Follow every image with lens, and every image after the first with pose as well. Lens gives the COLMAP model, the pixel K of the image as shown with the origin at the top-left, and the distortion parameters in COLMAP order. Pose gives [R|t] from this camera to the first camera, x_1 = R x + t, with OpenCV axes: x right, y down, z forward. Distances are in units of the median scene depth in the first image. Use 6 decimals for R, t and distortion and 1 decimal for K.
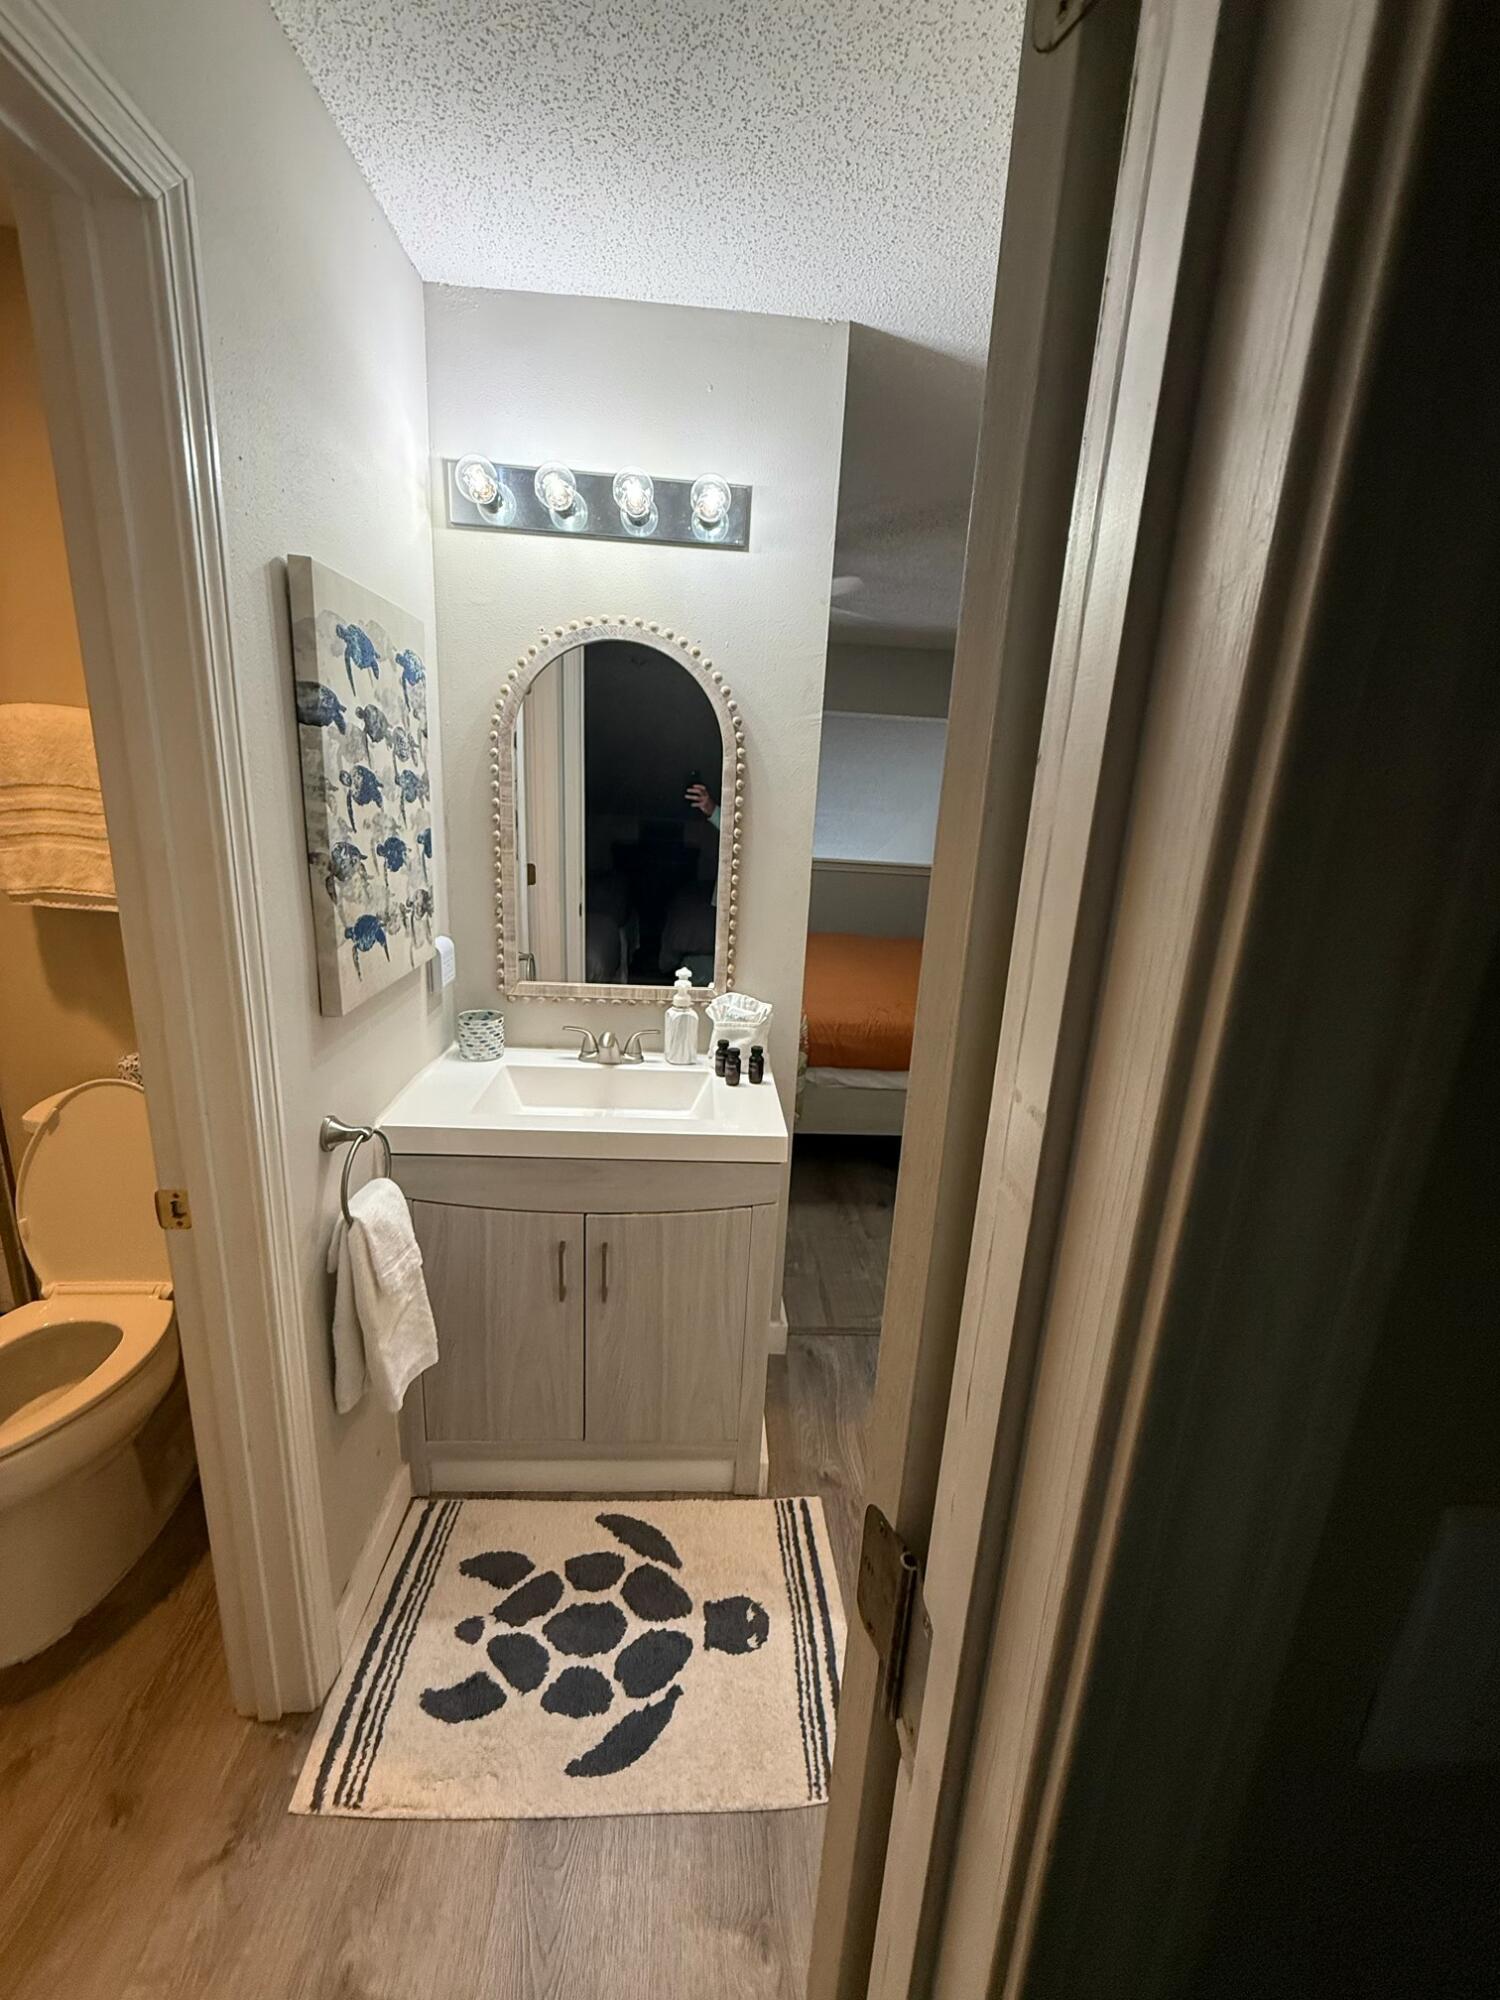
lens RADIAL K [[794.9, 0, 746.8], [0, 794.9, 993.3], [0, 0, 1]] dist [-0.000376, -0.000382]
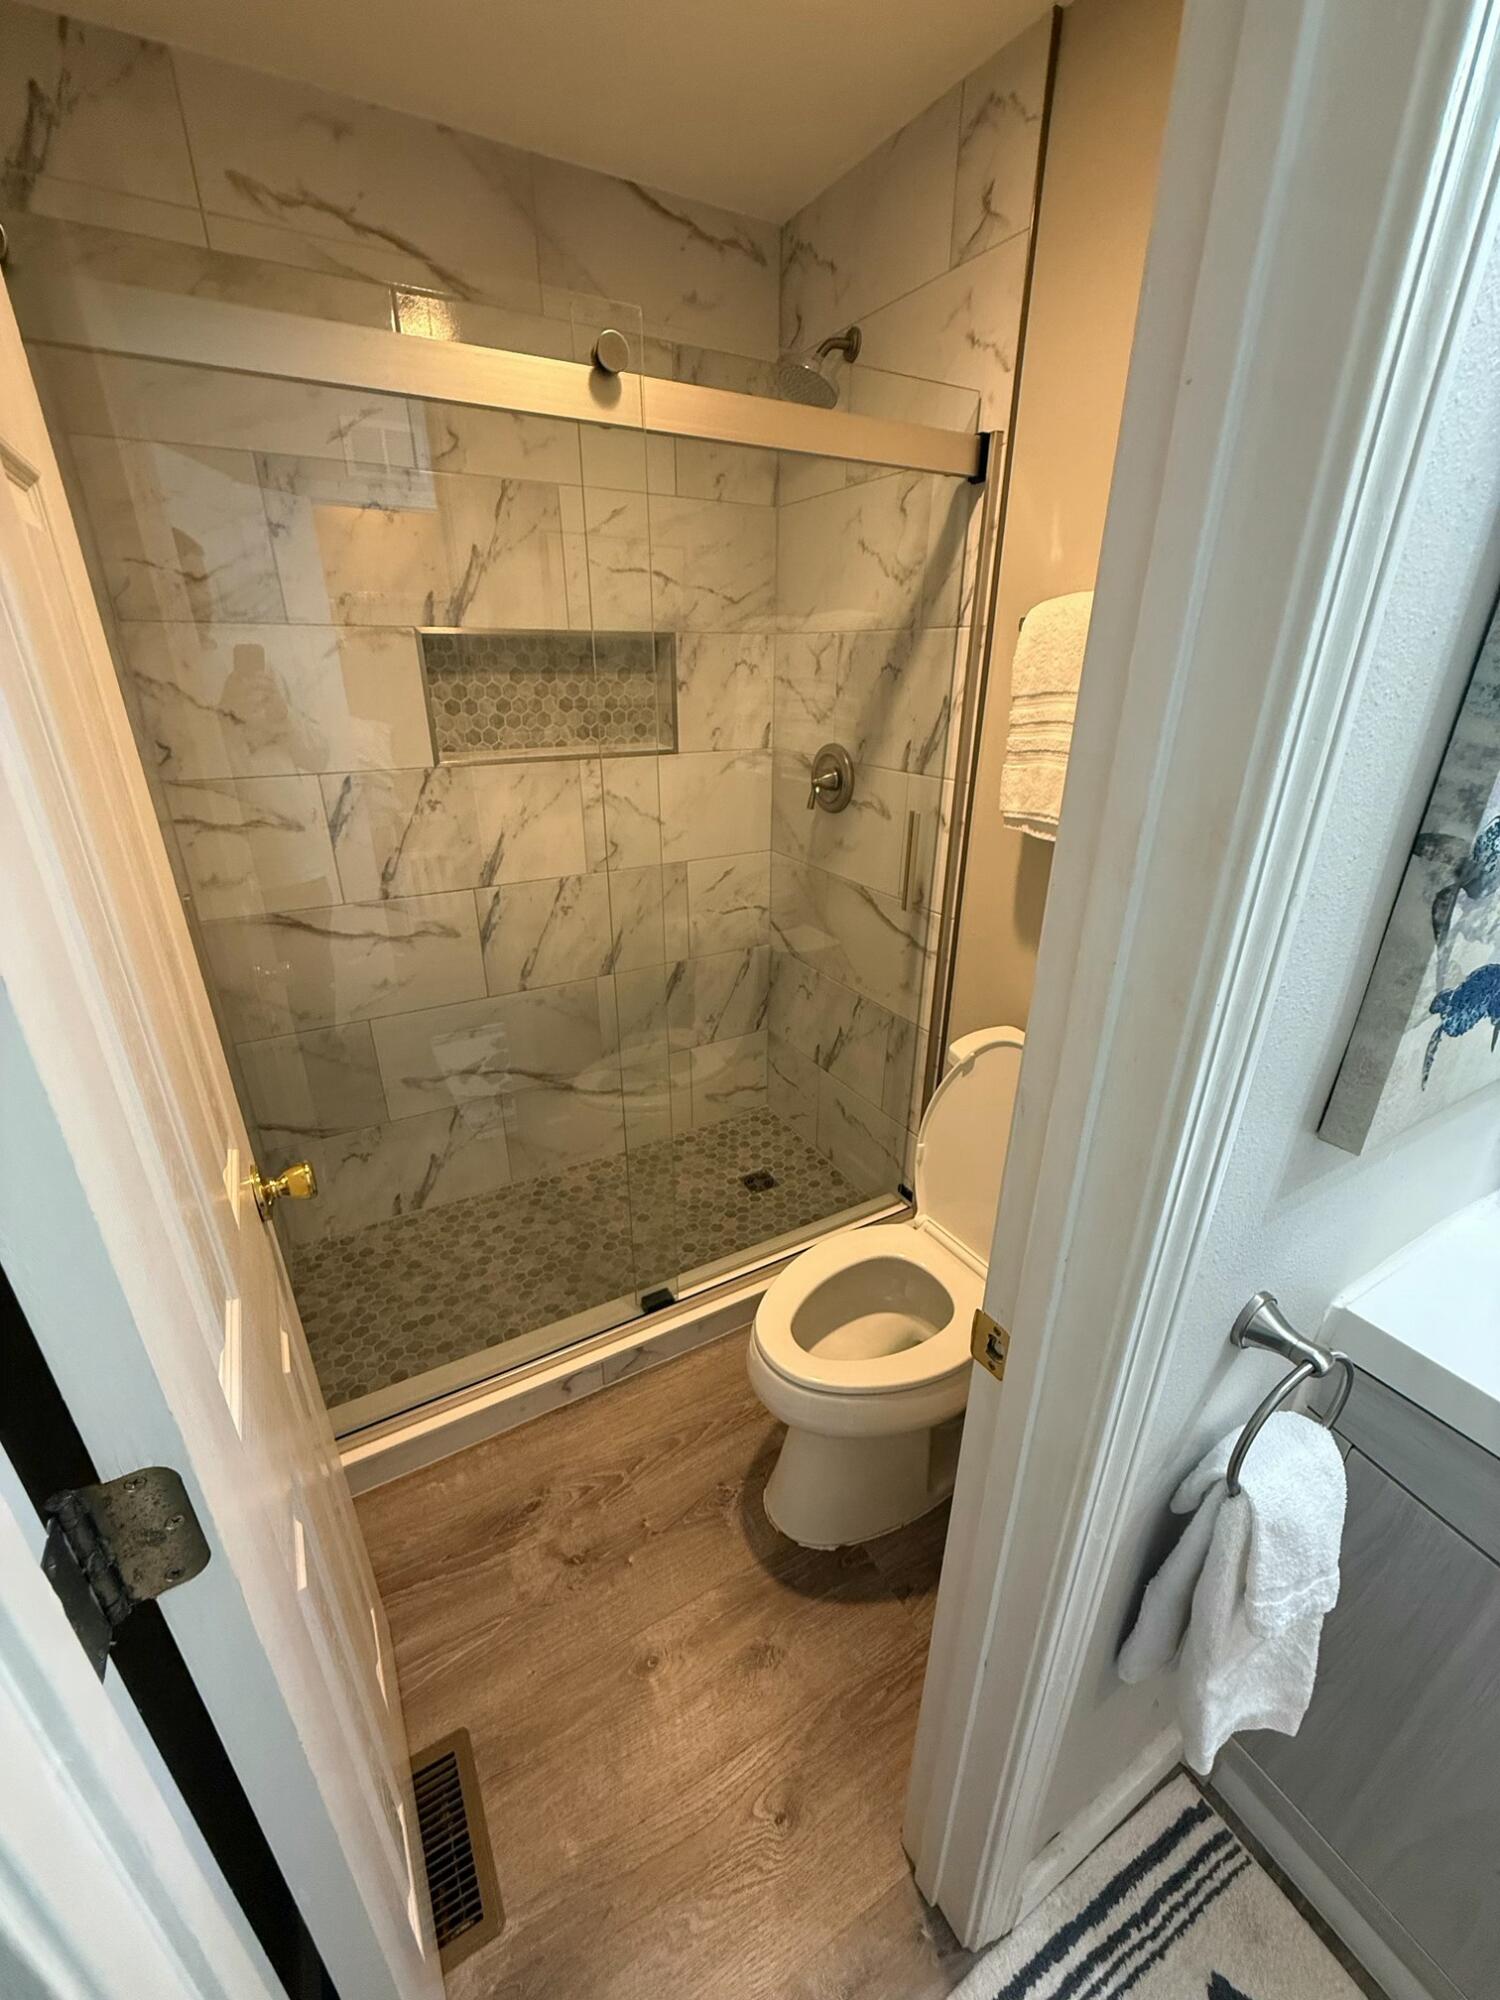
lens RADIAL K [[794.9, 0, 751.0], [0, 794.9, 995.7], [0, 0, 1]] dist [-0.000376, -0.000382]
pose [[0.444196, 0.302422, -0.843345, -0.266634], [-0.204895, 0.950651, 0.232982, -0.100319], [0.872186, 0.069307, 0.484241, 0.382051]]
